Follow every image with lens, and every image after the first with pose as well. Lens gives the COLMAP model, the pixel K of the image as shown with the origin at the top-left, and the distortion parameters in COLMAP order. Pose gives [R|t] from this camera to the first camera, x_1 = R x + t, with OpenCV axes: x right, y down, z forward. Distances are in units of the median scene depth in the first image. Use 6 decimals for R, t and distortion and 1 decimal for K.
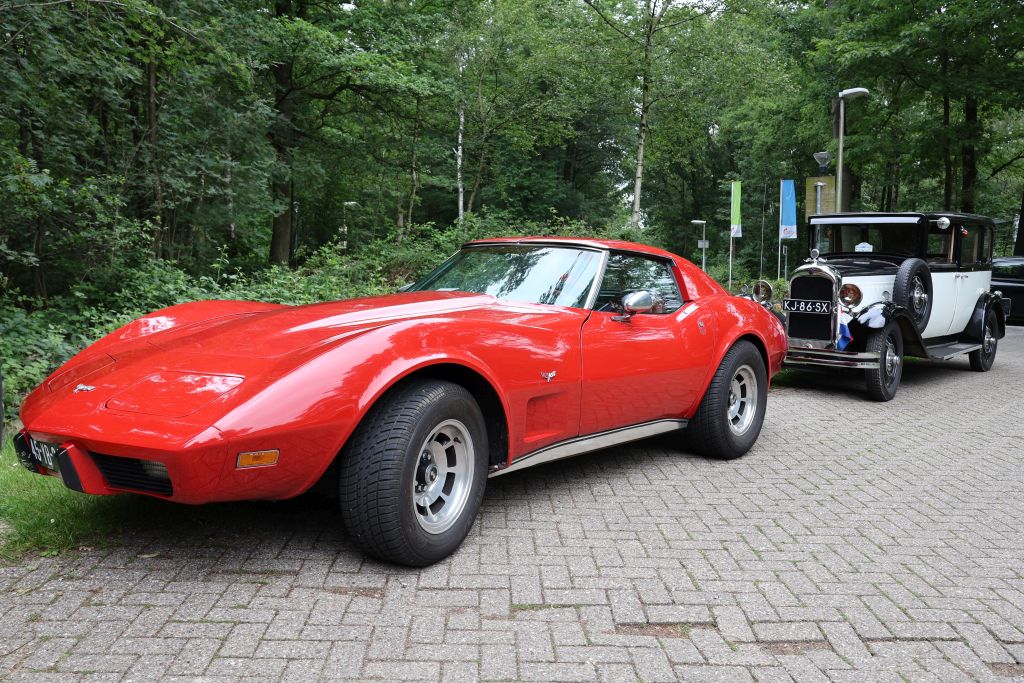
lens RADIAL K [[867.8, 0, 513.7], [0, 867.8, 339.5], [0, 0, 1]] dist [-0.080646, 0.037190]
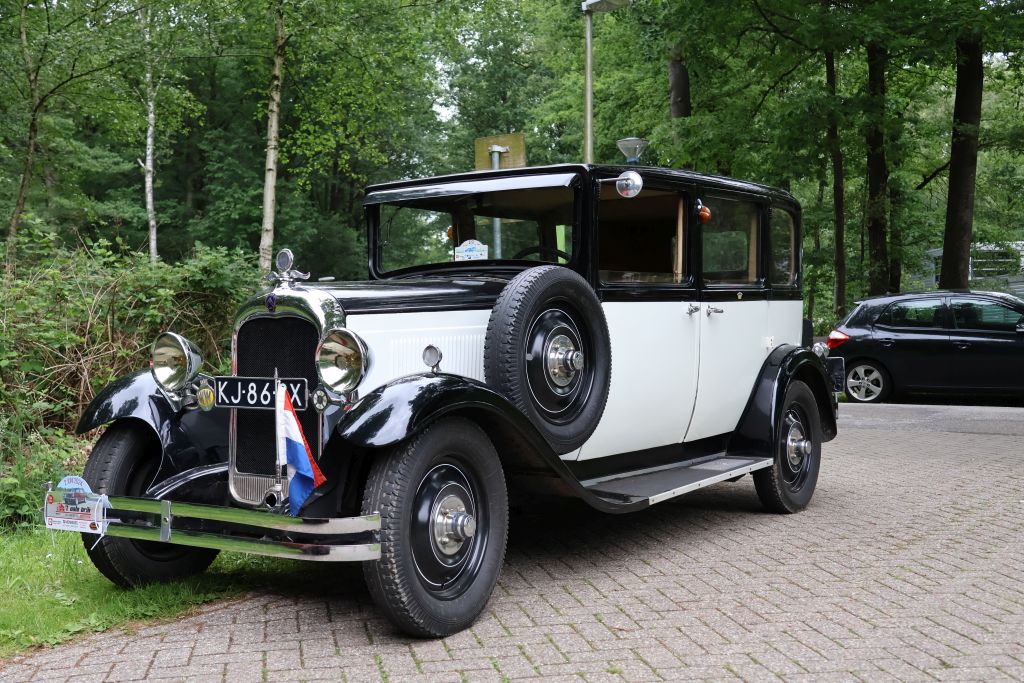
lens RADIAL K [[1267.1, 0, 511.0], [0, 1267.1, 344.9], [0, 0, 1]] dist [0.104408, 0.000000]
pose [[0.982140, -0.031292, 0.185533, 0.301500], [0.045584, 0.996270, -0.073270, -0.011488], [-0.182548, 0.080419, 0.979903, 0.361566]]
